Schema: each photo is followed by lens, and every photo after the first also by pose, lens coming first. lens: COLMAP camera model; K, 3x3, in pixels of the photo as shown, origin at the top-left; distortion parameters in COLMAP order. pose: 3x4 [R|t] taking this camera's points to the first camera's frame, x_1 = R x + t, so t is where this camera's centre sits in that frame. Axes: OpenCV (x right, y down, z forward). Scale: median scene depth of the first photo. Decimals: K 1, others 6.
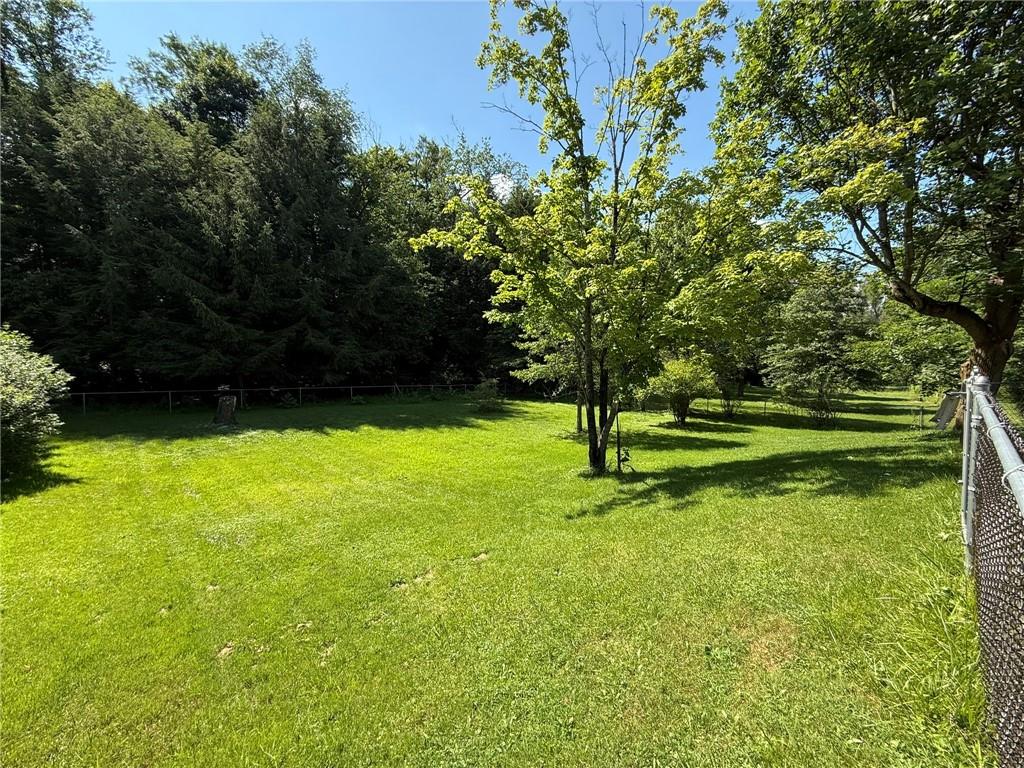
lens RADIAL K [[407.9, 0, 508.6], [0, 407.9, 385.0], [0, 0, 1]] dist [-0.001921, -0.000173]
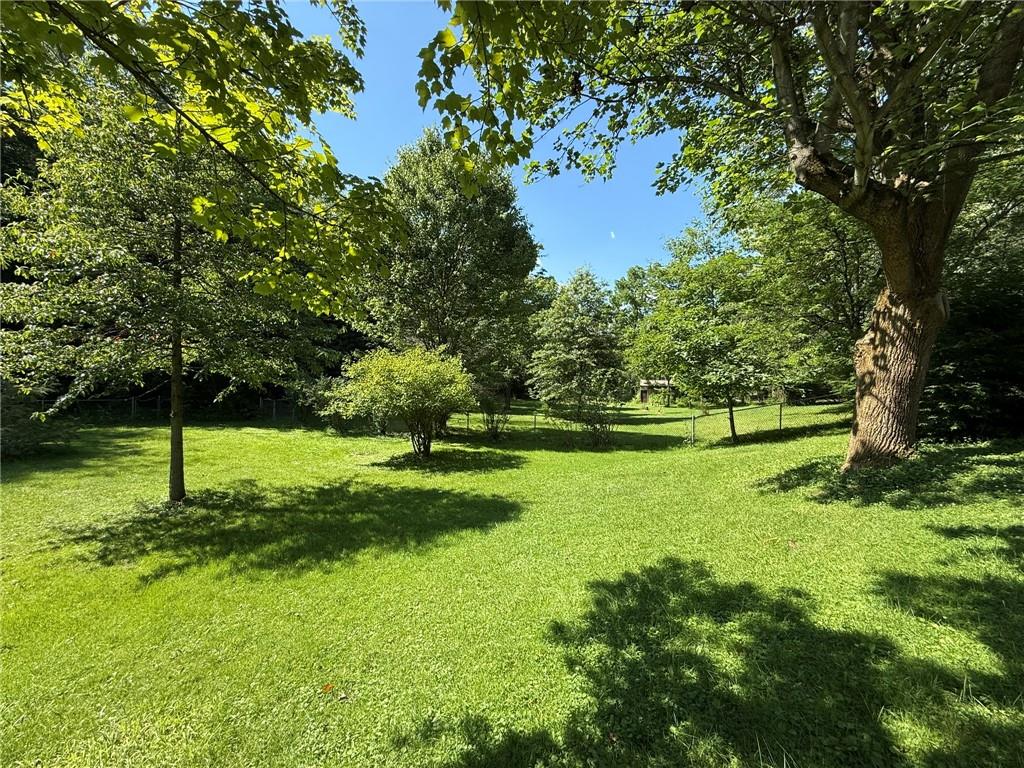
lens RADIAL K [[407.9, 0, 508.6], [0, 407.9, 385.0], [0, 0, 1]] dist [-0.001921, -0.000173]
pose [[0.869609, 0.003438, 0.493730, 0.189588], [0.015901, 0.999262, -0.034965, 0.009132], [-0.493485, 0.038257, 0.868912, 0.325813]]
